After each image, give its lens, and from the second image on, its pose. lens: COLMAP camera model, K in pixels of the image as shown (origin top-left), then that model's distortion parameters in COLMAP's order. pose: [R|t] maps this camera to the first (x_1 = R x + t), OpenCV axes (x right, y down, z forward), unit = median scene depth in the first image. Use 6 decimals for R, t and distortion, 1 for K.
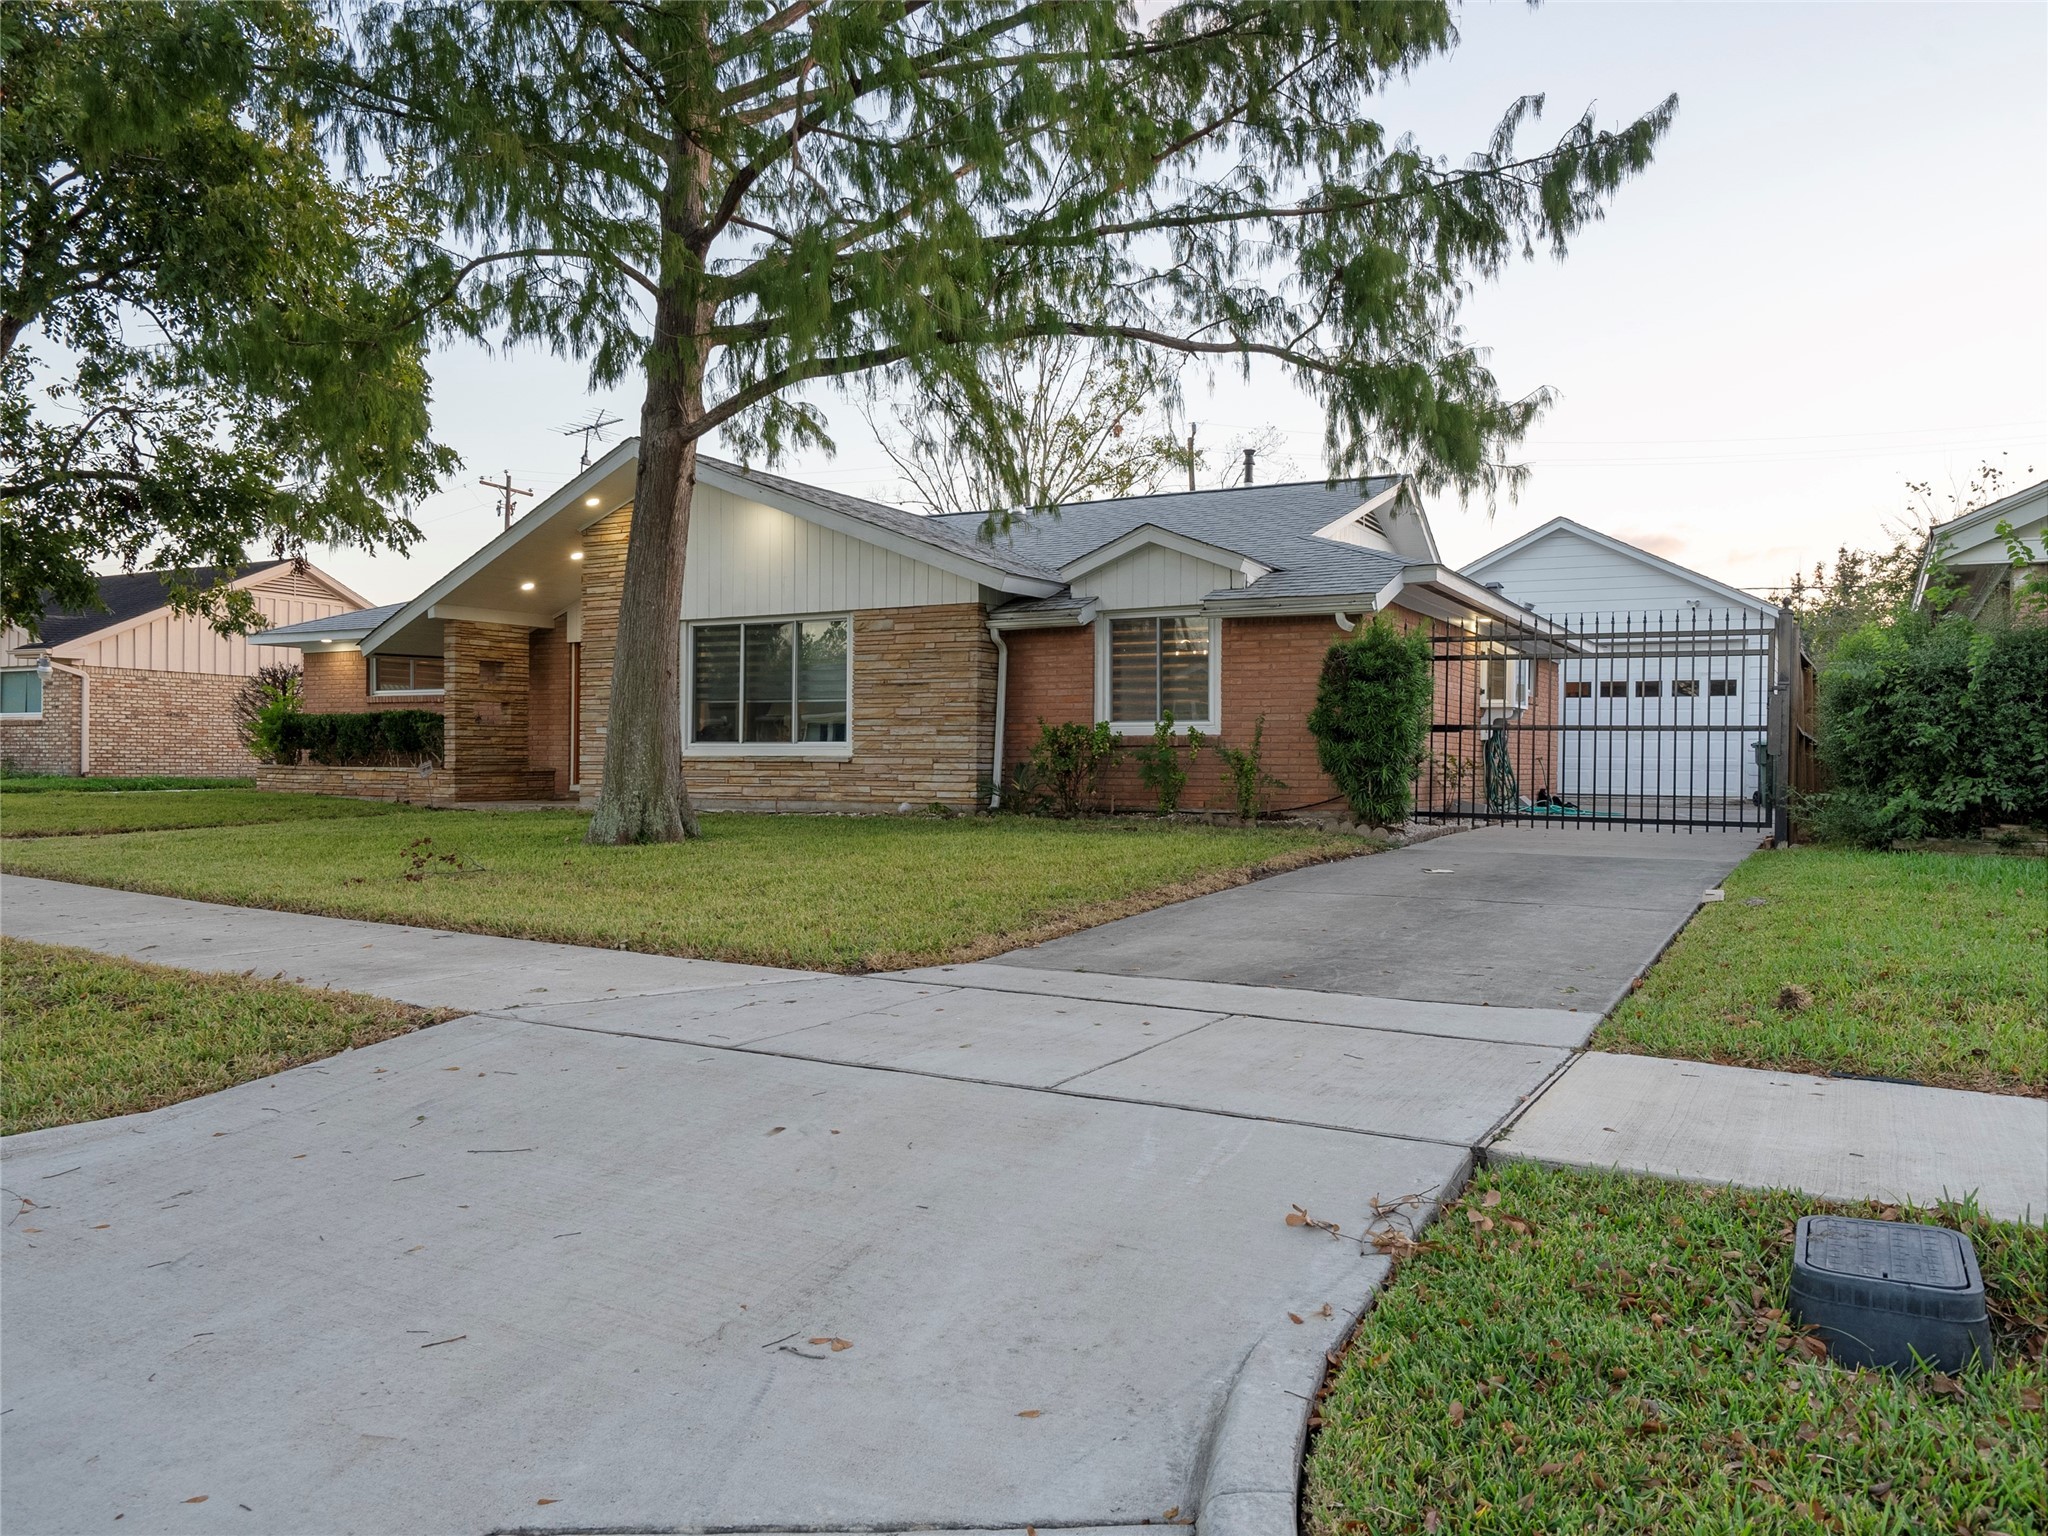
lens RADIAL K [[1496.2, 0, 1024.0], [0, 1496.2, 768.0], [0, 0, 1]] dist [-0.001933, -0.000675]
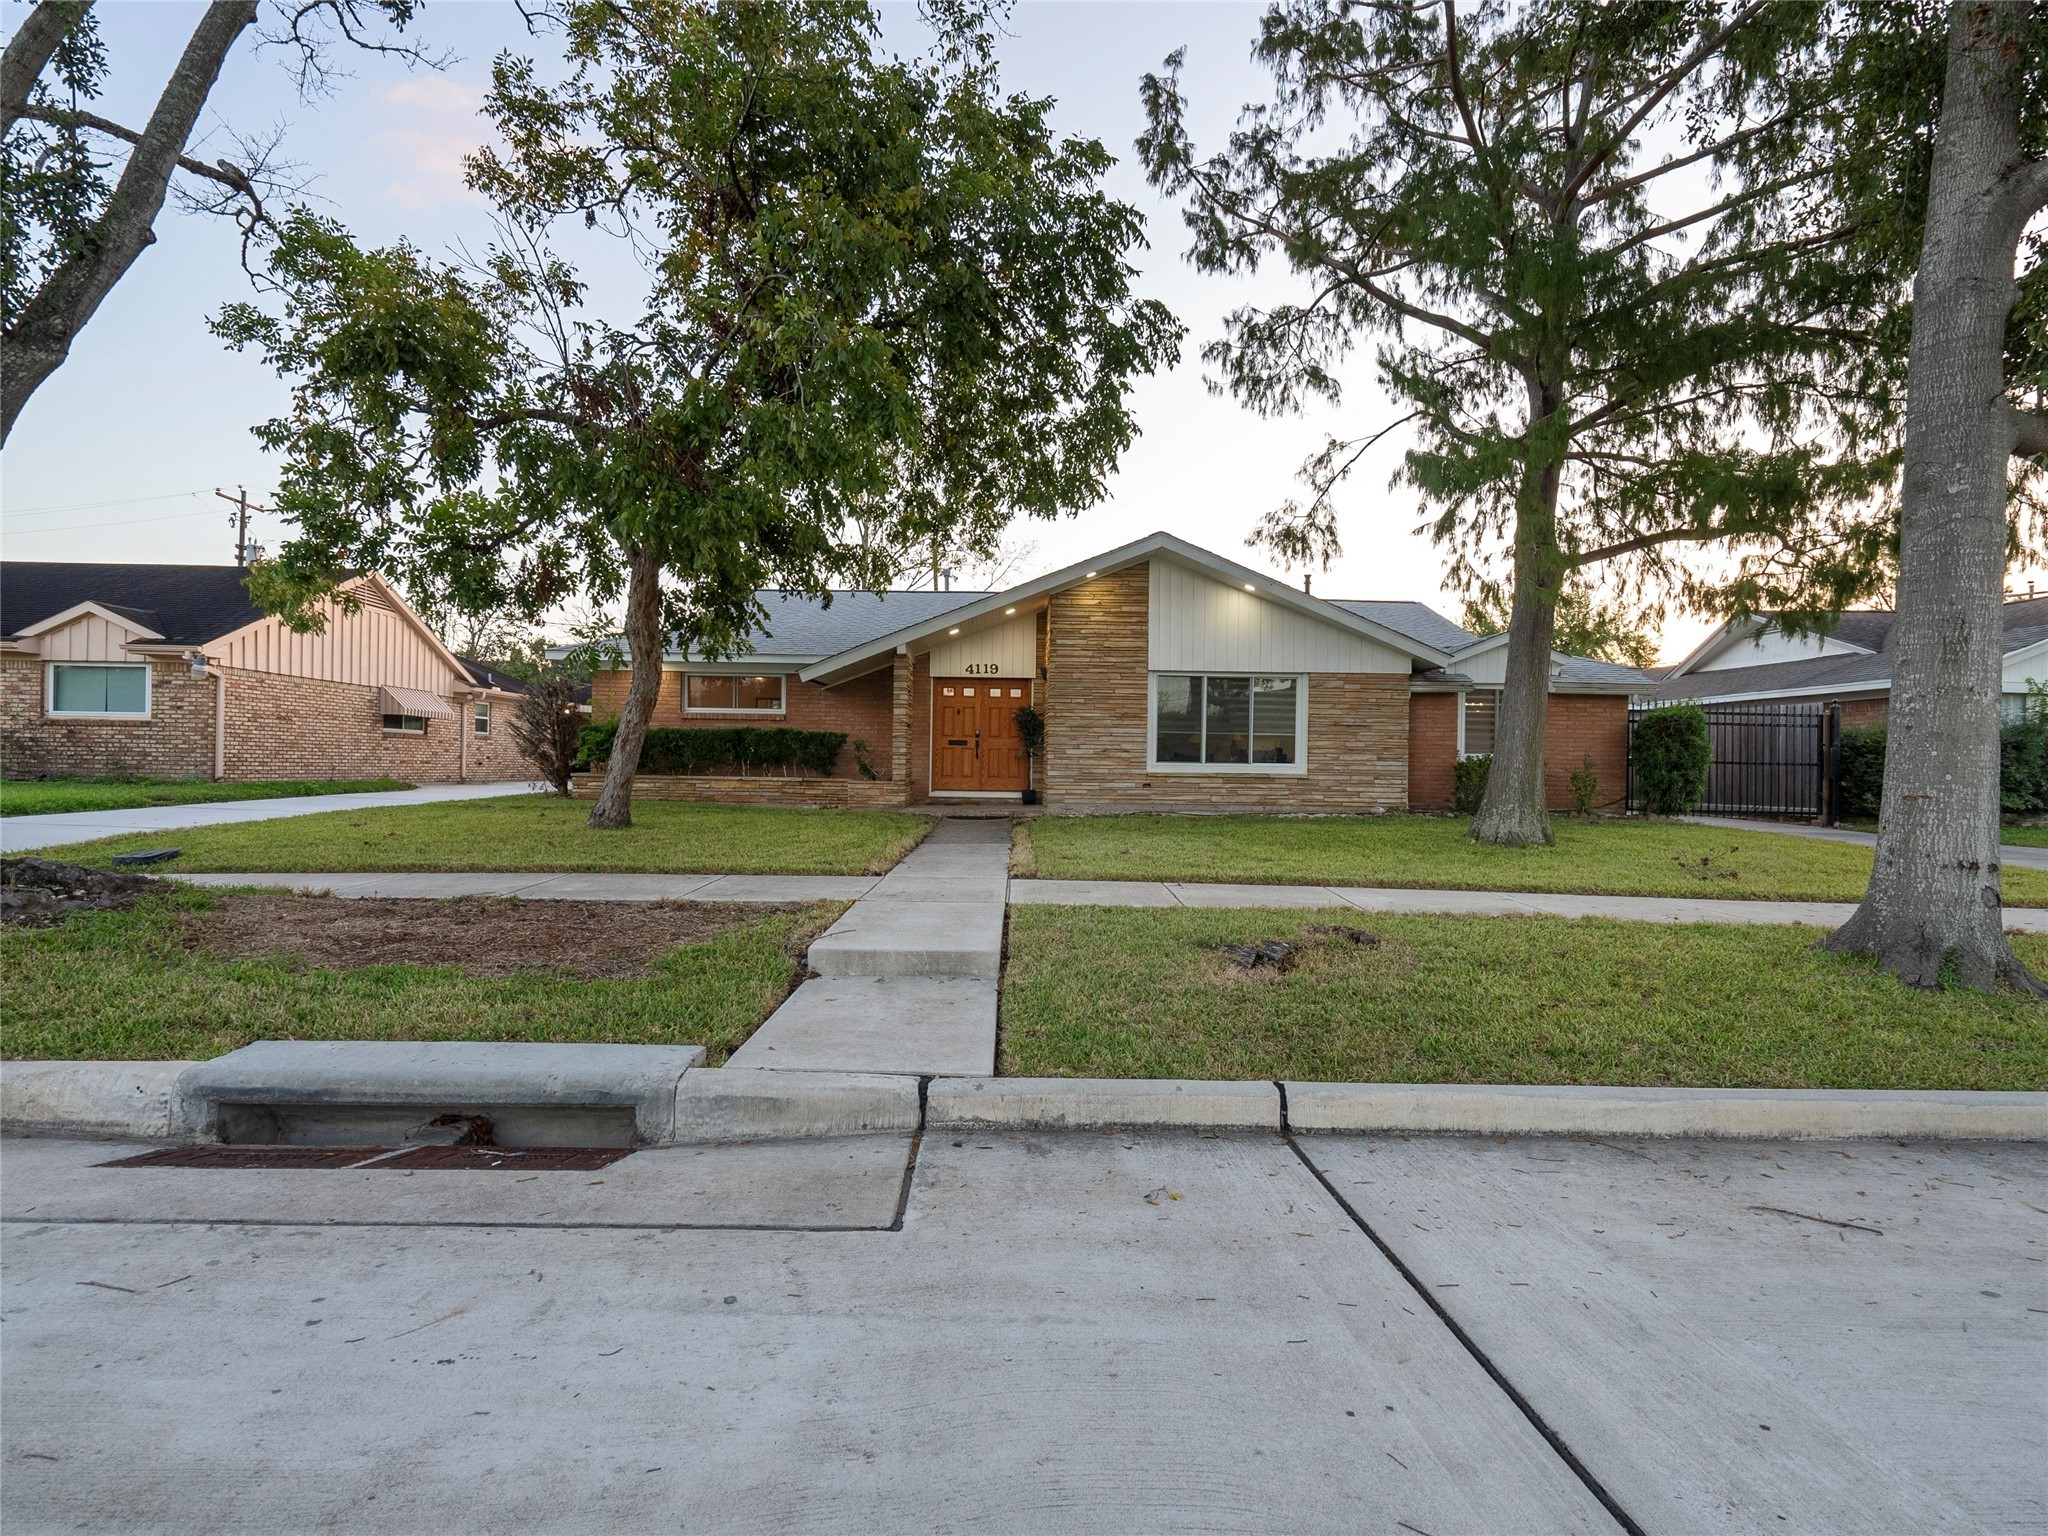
lens RADIAL K [[1046.4, 0, 1025.9], [0, 1046.4, 794.0], [0, 0, 1]] dist [-0.007525, 0.004020]
pose [[0.861420, -0.005417, 0.507864, -0.817657], [-0.008094, 0.999670, 0.024393, -0.010683], [-0.507828, -0.025123, 0.861092, 0.260551]]
